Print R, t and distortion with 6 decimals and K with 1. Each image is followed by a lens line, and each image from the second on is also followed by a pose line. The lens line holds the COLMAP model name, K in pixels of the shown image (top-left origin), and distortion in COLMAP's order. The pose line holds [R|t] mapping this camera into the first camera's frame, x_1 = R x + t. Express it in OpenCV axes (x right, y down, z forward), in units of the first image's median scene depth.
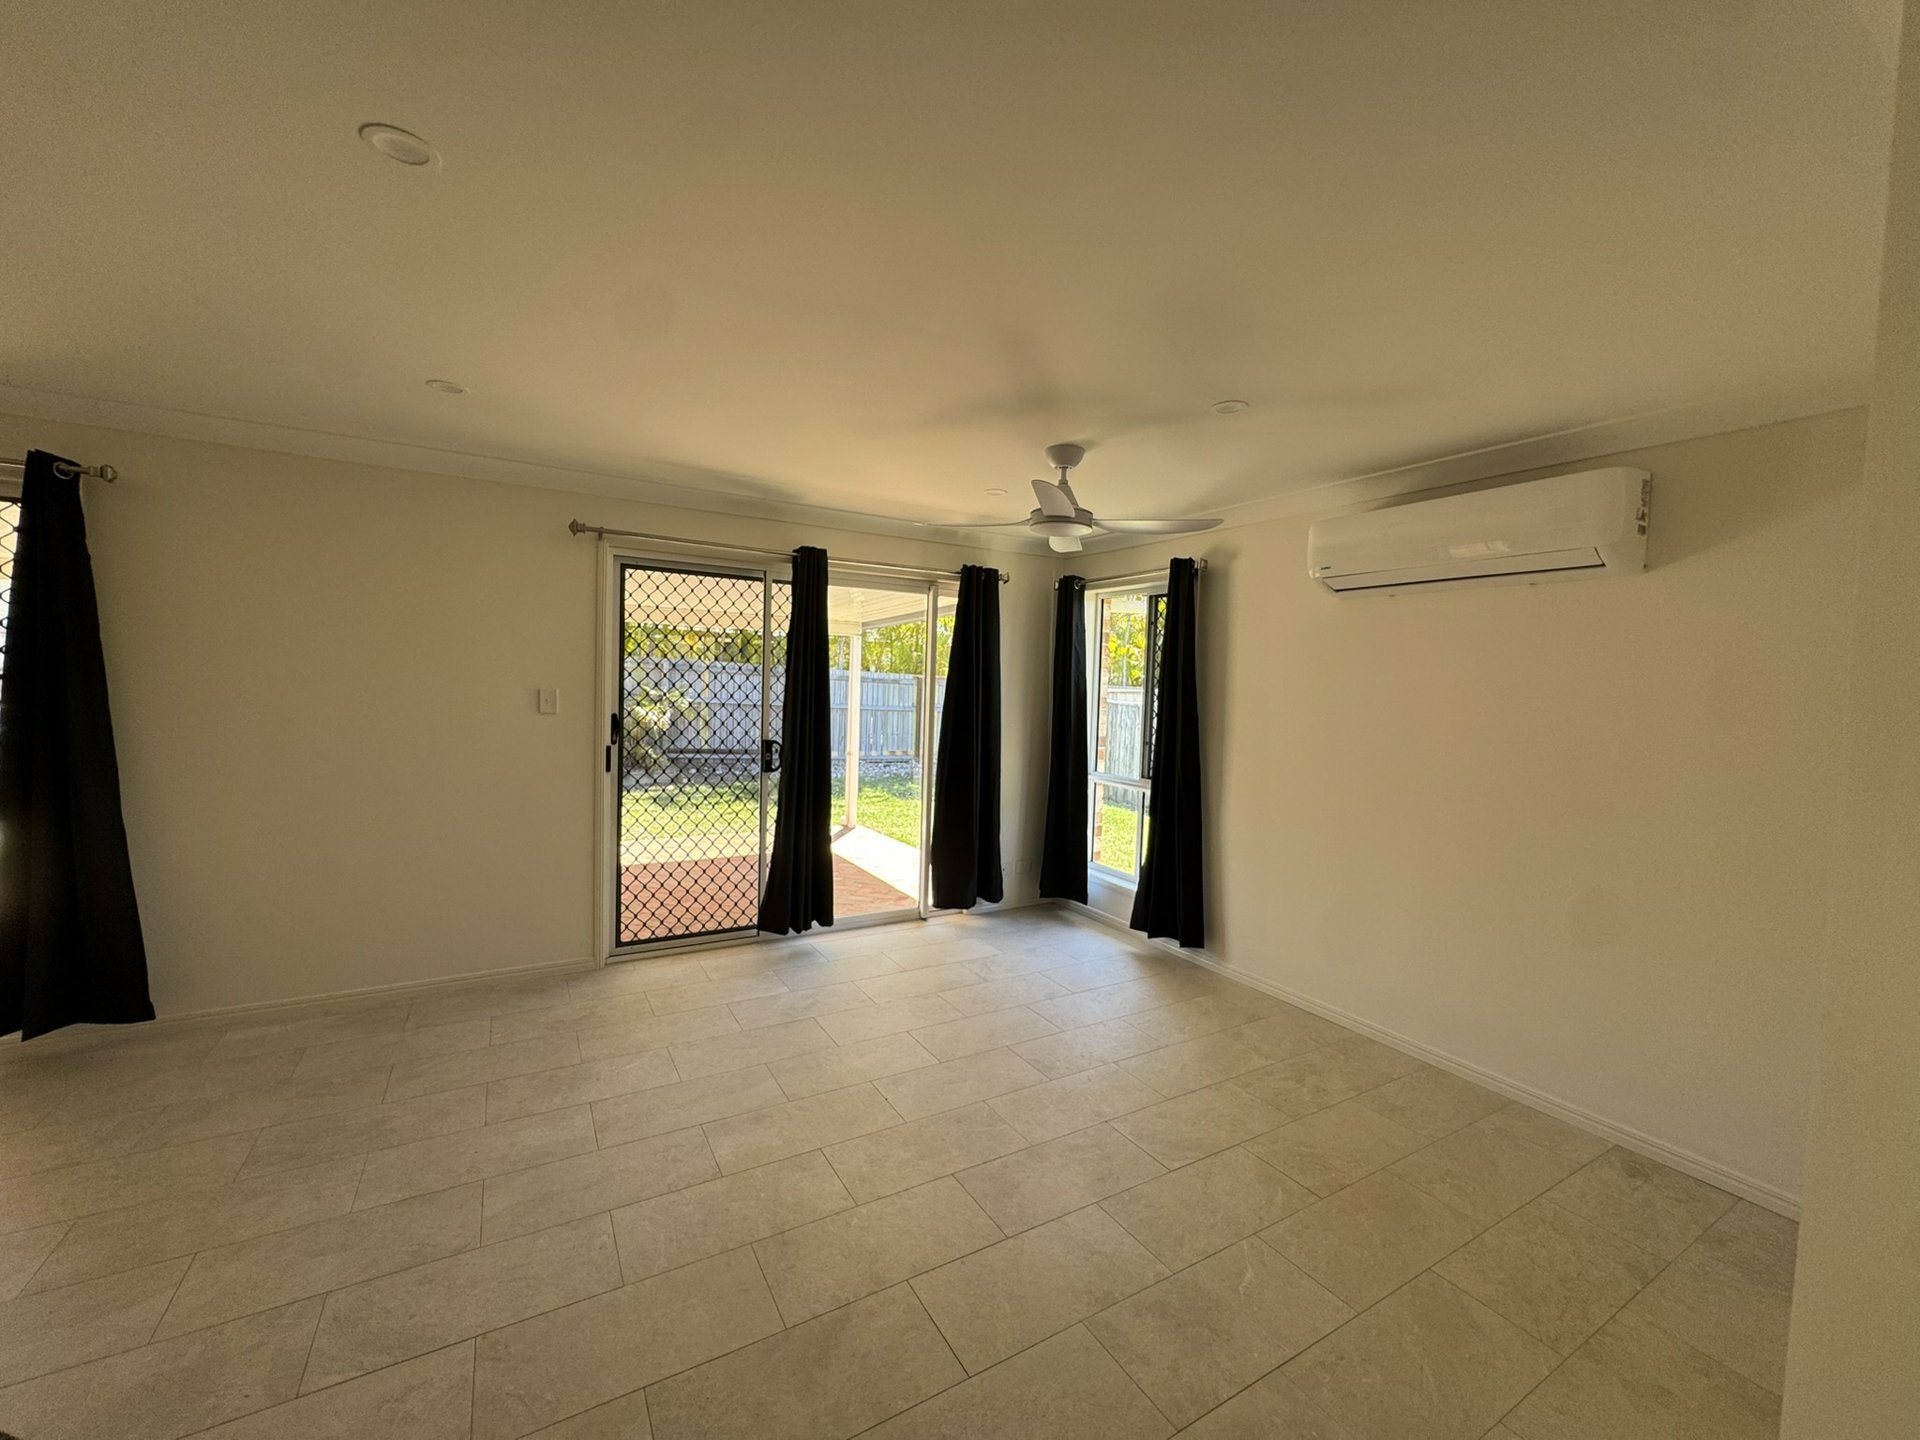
lens RADIAL K [[762.5, 0, 960.0], [0, 762.5, 720.0], [0, 0, 1]] dist [-0.001722, -0.000124]
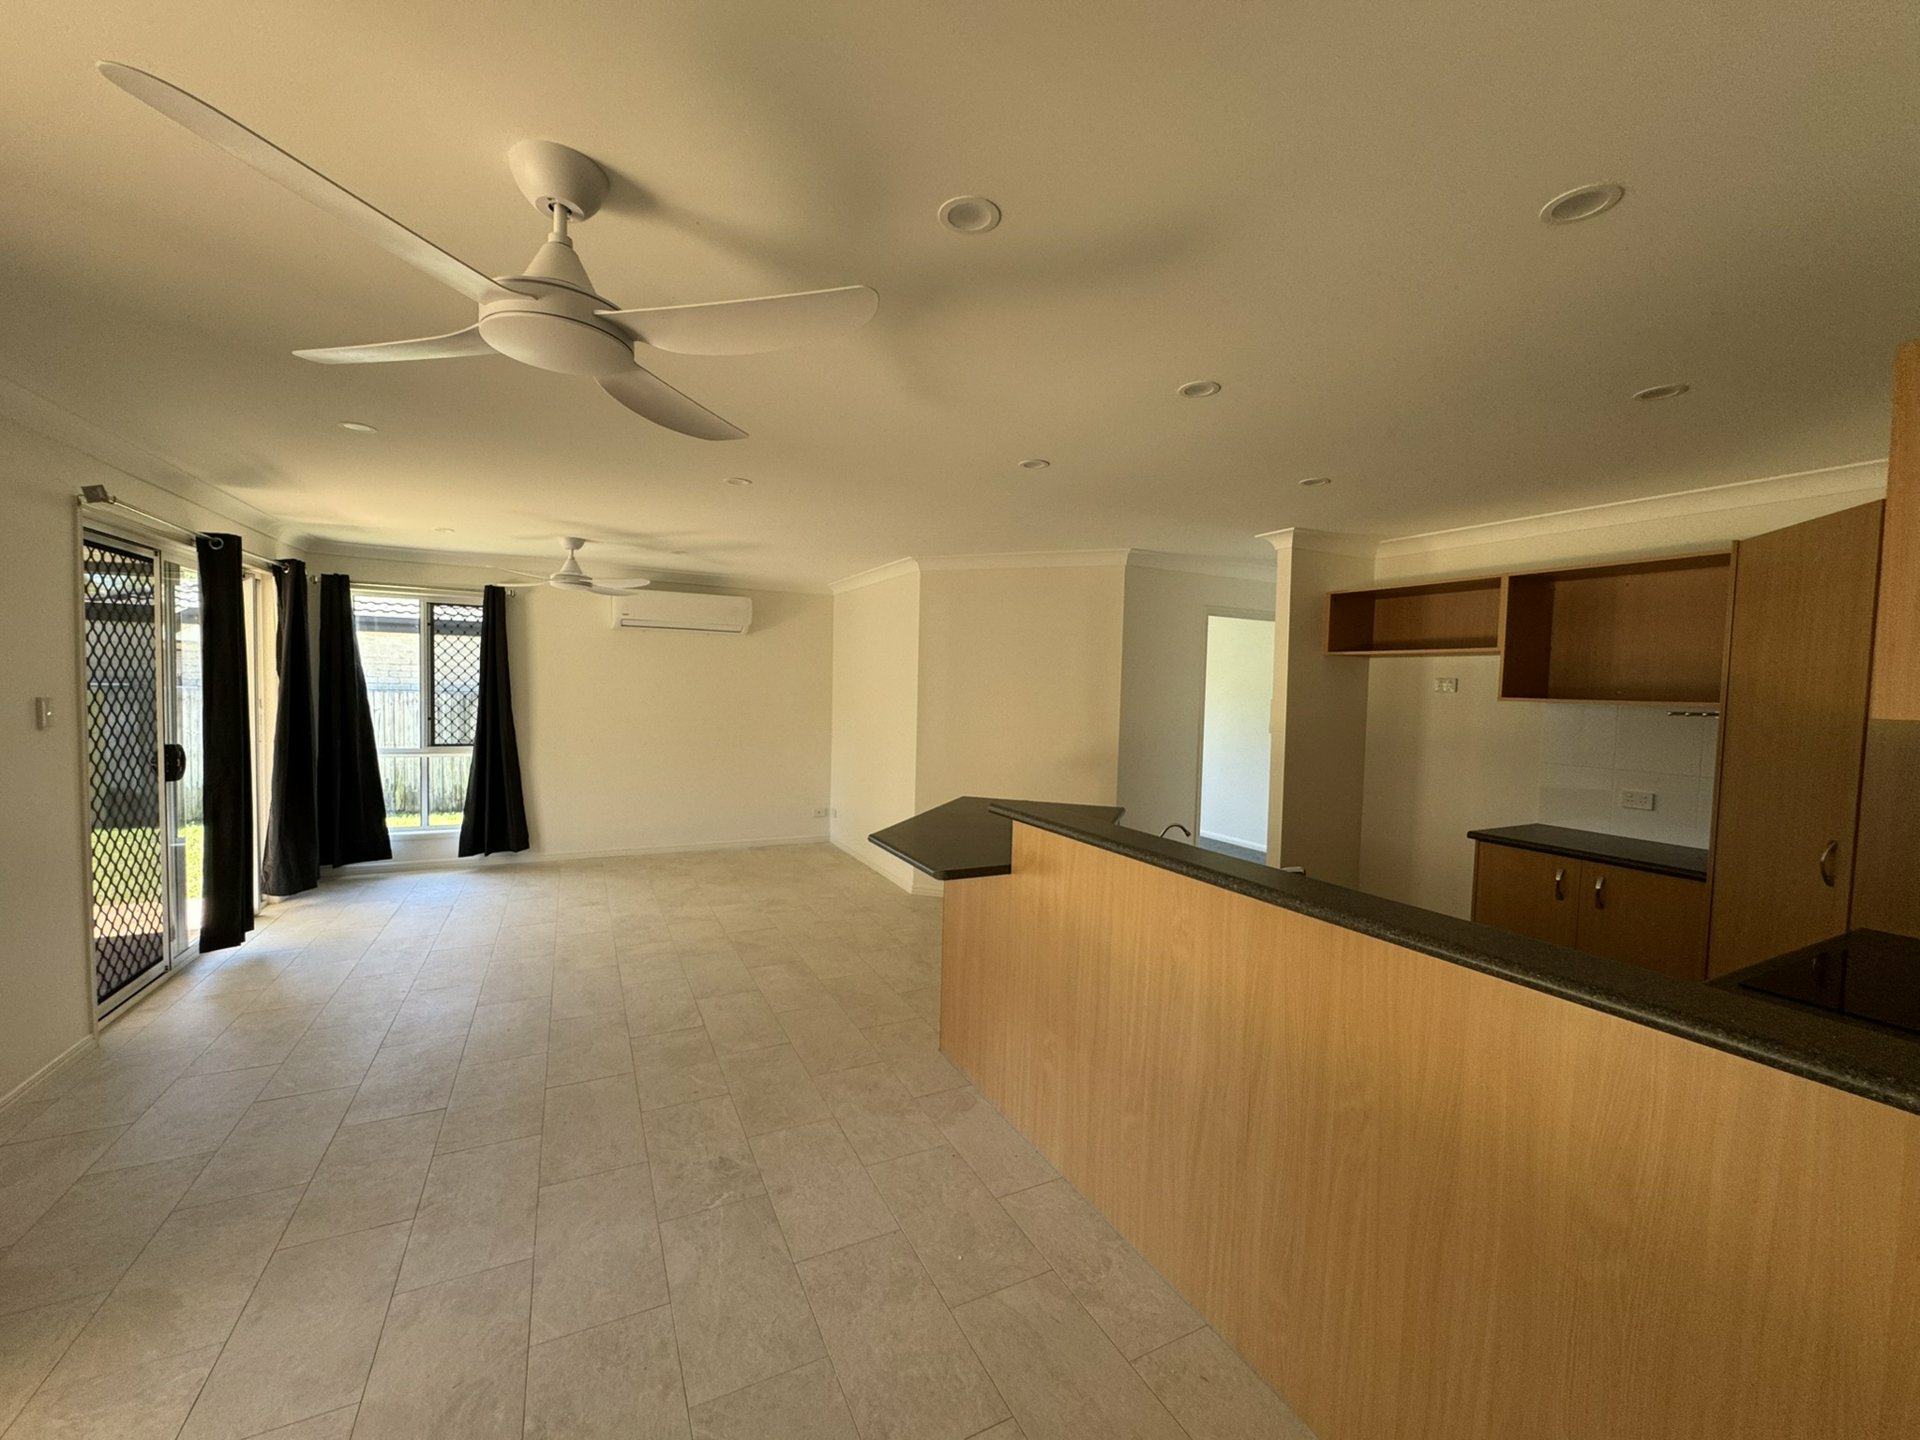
lens RADIAL K [[762.5, 0, 960.0], [0, 762.5, 720.0], [0, 0, 1]] dist [-0.001722, -0.000124]
pose [[0.063738, -0.074630, 0.995172, -1.491915], [0.020409, 0.997089, 0.073467, -0.065819], [-0.997758, 0.015628, 0.065075, 0.056262]]
